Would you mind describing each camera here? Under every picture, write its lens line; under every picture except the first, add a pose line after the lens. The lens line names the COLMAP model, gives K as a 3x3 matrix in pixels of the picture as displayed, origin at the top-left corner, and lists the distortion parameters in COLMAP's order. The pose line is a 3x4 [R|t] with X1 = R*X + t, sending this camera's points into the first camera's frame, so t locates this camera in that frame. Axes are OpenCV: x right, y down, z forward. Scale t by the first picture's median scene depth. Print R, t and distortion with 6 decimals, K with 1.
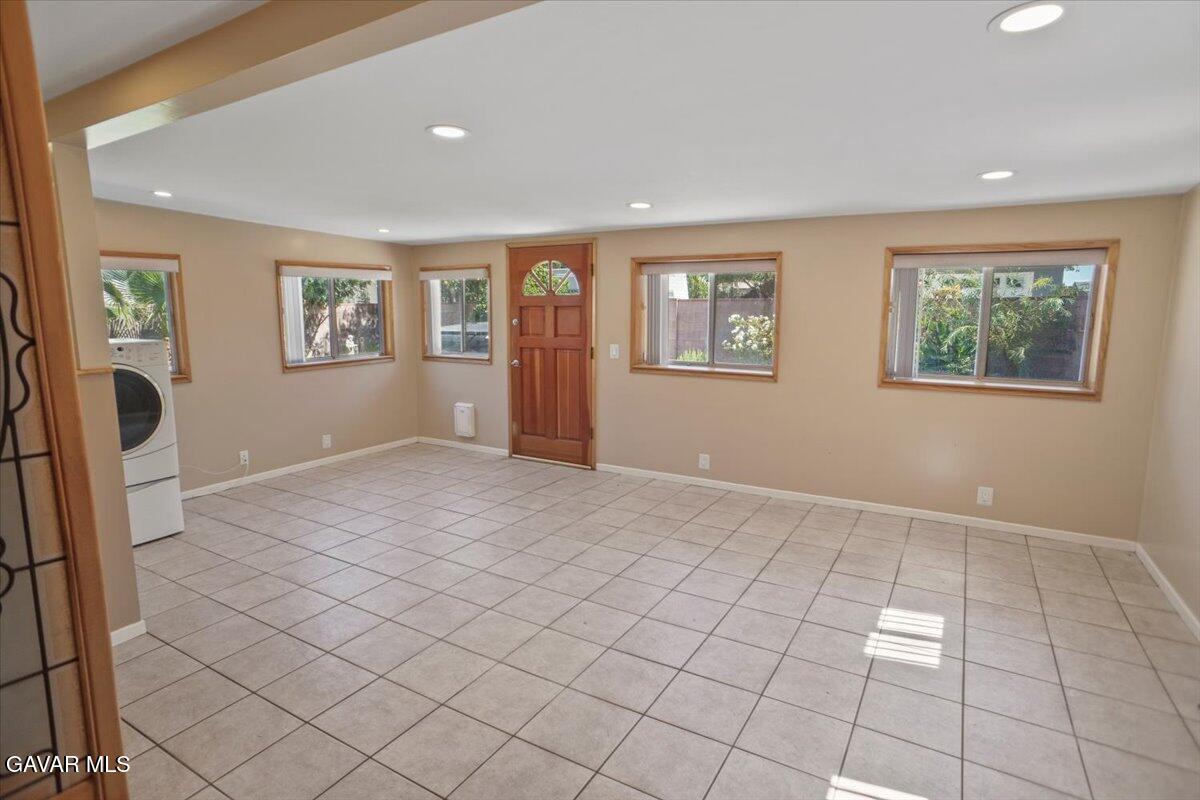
lens RADIAL K [[632.6, 0, 596.7], [0, 632.6, 398.0], [0, 0, 1]] dist [-0.013610, 0.000047]
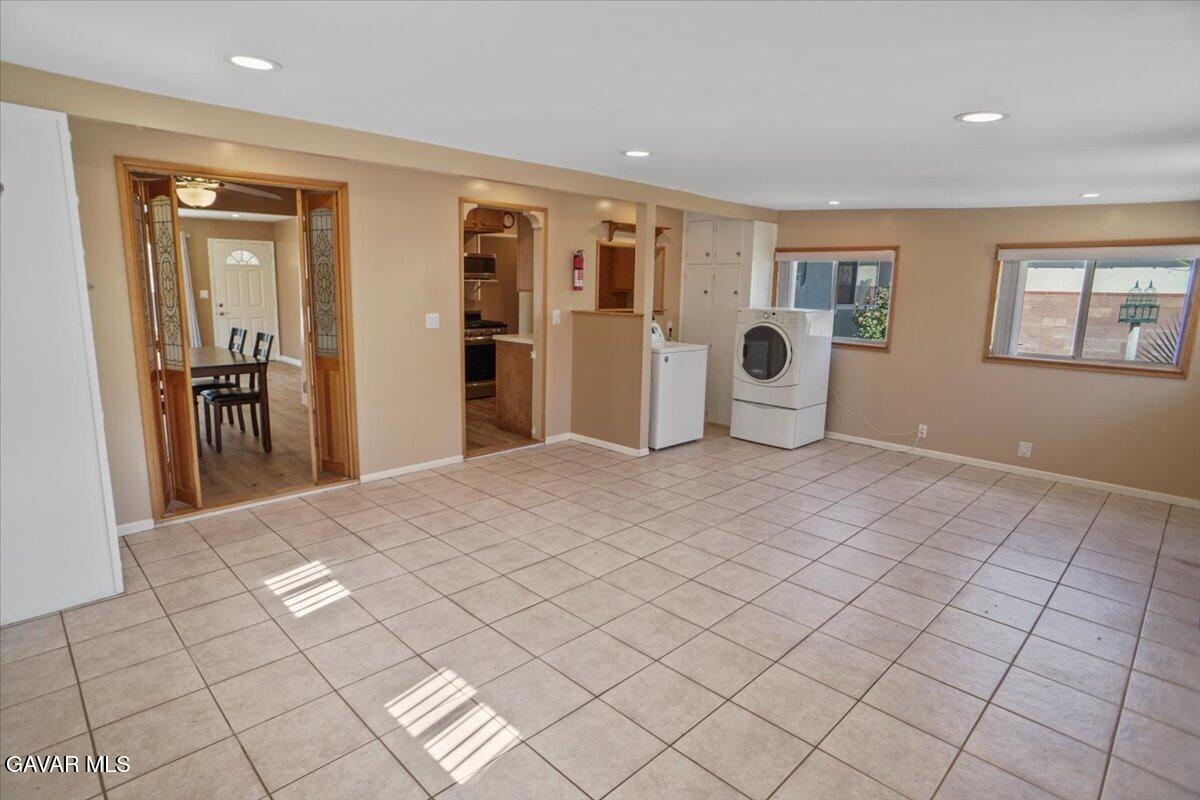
lens RADIAL K [[632.6, 0, 596.7], [0, 632.6, 398.0], [0, 0, 1]] dist [-0.013610, 0.000047]
pose [[-0.237435, 0.168497, -0.956678, 1.100653], [-0.165938, 0.963331, 0.210852, -0.174886], [0.957126, 0.208813, -0.200768, 1.231194]]
